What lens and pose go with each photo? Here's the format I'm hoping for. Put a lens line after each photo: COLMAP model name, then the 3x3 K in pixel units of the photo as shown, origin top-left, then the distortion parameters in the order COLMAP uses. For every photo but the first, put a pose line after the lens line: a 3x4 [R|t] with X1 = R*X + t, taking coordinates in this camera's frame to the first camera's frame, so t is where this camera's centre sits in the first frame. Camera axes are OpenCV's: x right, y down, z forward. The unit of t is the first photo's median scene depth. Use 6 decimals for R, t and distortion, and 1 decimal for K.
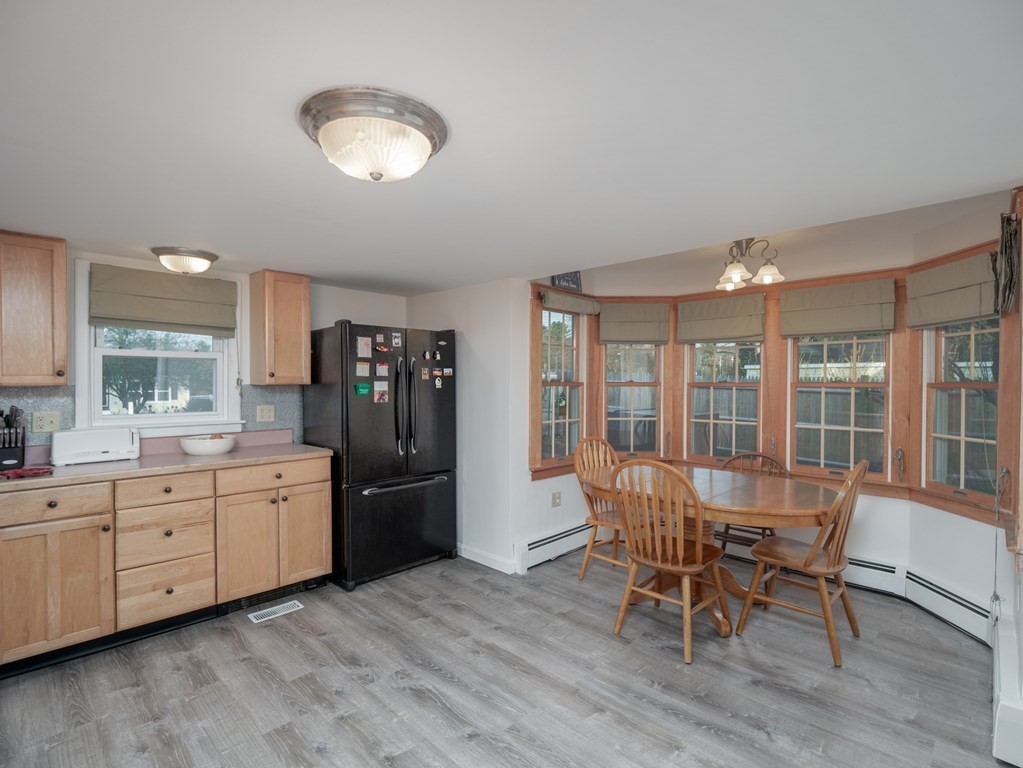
lens RADIAL K [[498.3, 0, 511.5], [0, 498.3, 384.0], [0, 0, 1]] dist [-0.012847, -0.000939]
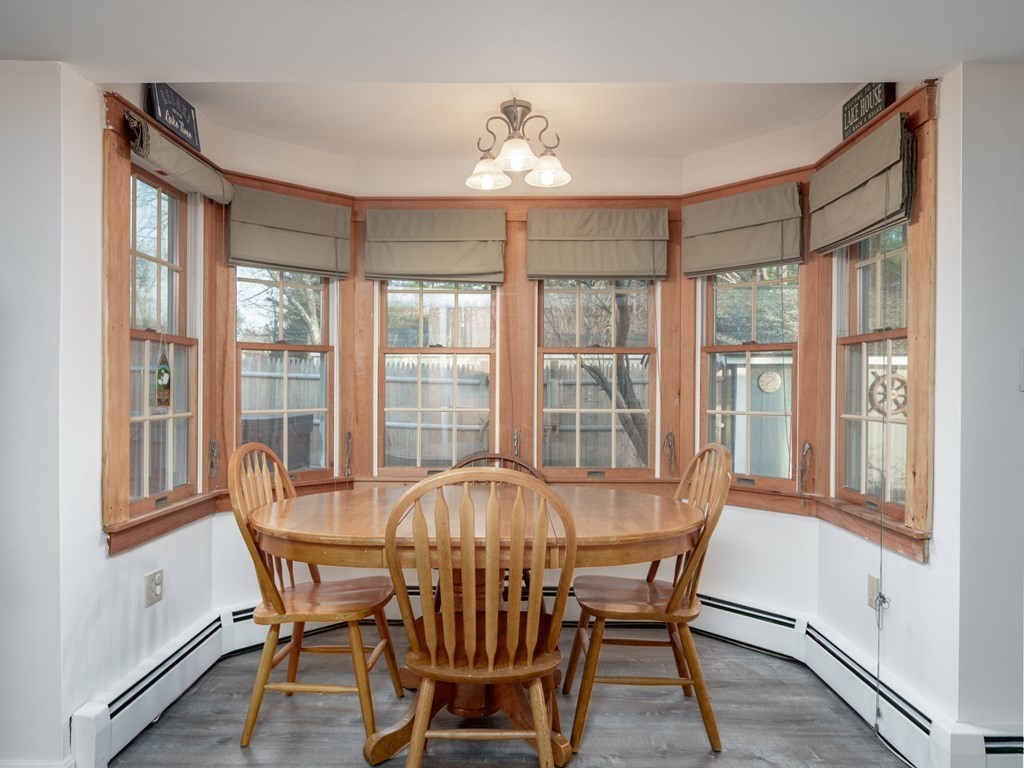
lens RADIAL K [[715.2, 0, 510.2], [0, 715.2, 388.8], [0, 0, 1]] dist [0.009583, 0.000509]
pose [[0.724147, -0.006815, 0.689612, -0.143094], [-0.000139, 0.999950, 0.010027, 0.046264], [-0.689646, -0.007357, 0.724109, 0.328912]]
